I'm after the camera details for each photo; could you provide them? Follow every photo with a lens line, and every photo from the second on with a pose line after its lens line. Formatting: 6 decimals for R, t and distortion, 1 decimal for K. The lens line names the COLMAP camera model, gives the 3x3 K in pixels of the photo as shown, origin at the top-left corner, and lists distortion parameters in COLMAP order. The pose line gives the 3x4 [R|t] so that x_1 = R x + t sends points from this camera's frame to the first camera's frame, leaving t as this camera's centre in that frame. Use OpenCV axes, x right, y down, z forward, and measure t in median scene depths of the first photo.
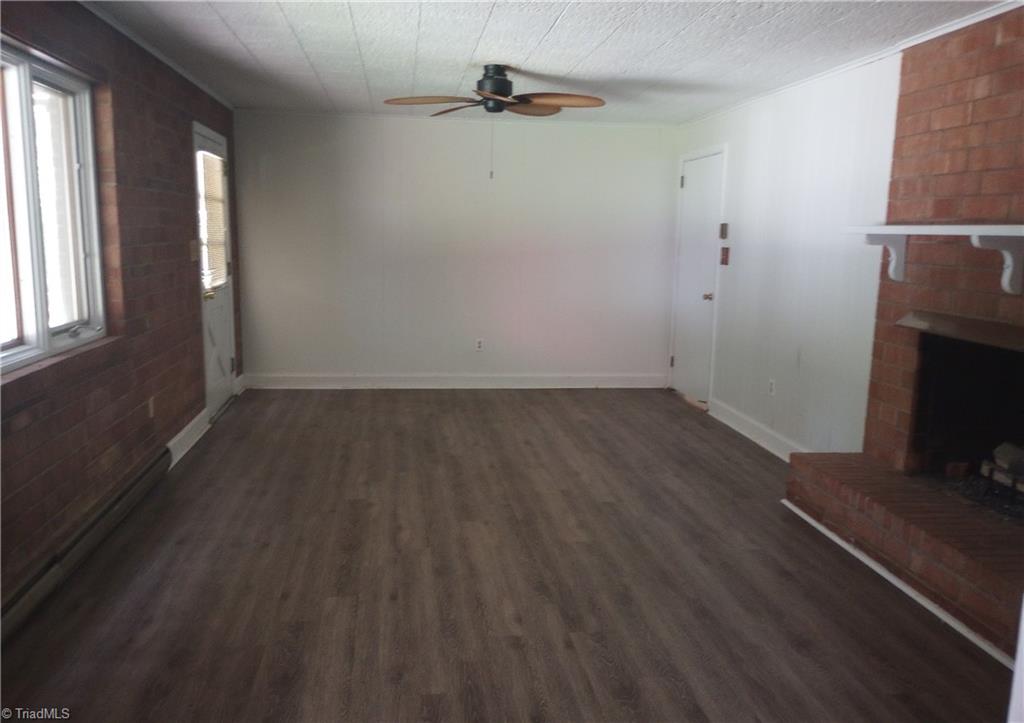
lens RADIAL K [[802.4, 0, 508.4], [0, 802.4, 358.0], [0, 0, 1]] dist [0.032857, -0.042307]
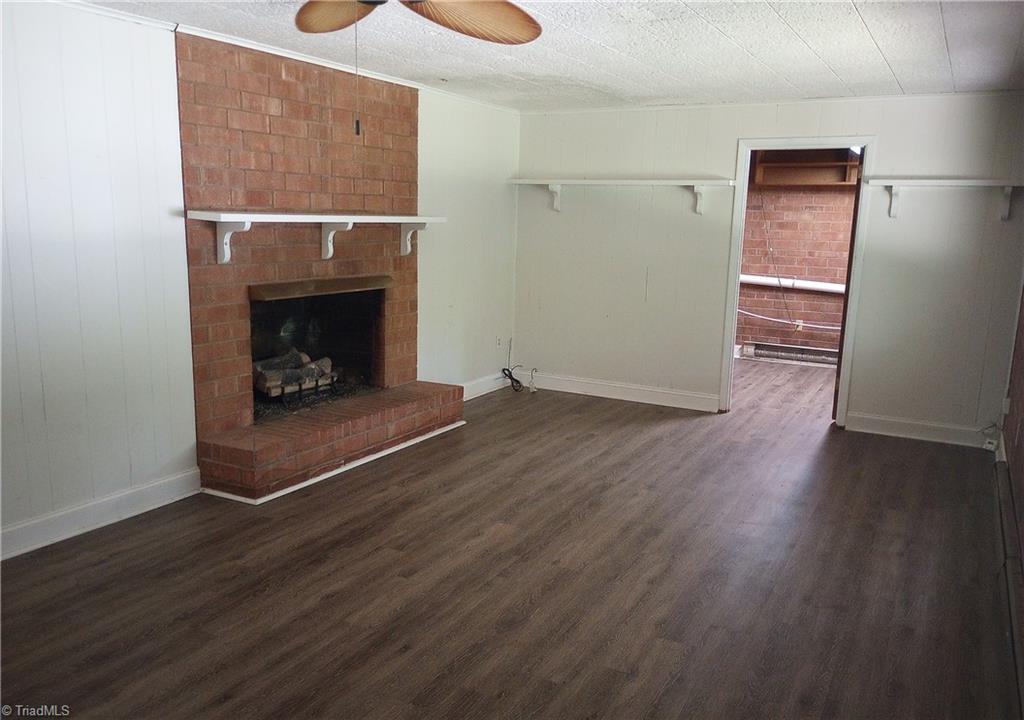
lens RADIAL K [[802.4, 0, 507.1], [0, 802.4, 364.4], [0, 0, 1]] dist [0.032857, -0.042307]
pose [[-0.793892, -0.151191, 0.588963, -0.510344], [0.056024, 0.946288, 0.318435, -0.313237], [-0.605473, 0.285799, -0.742780, 1.739233]]
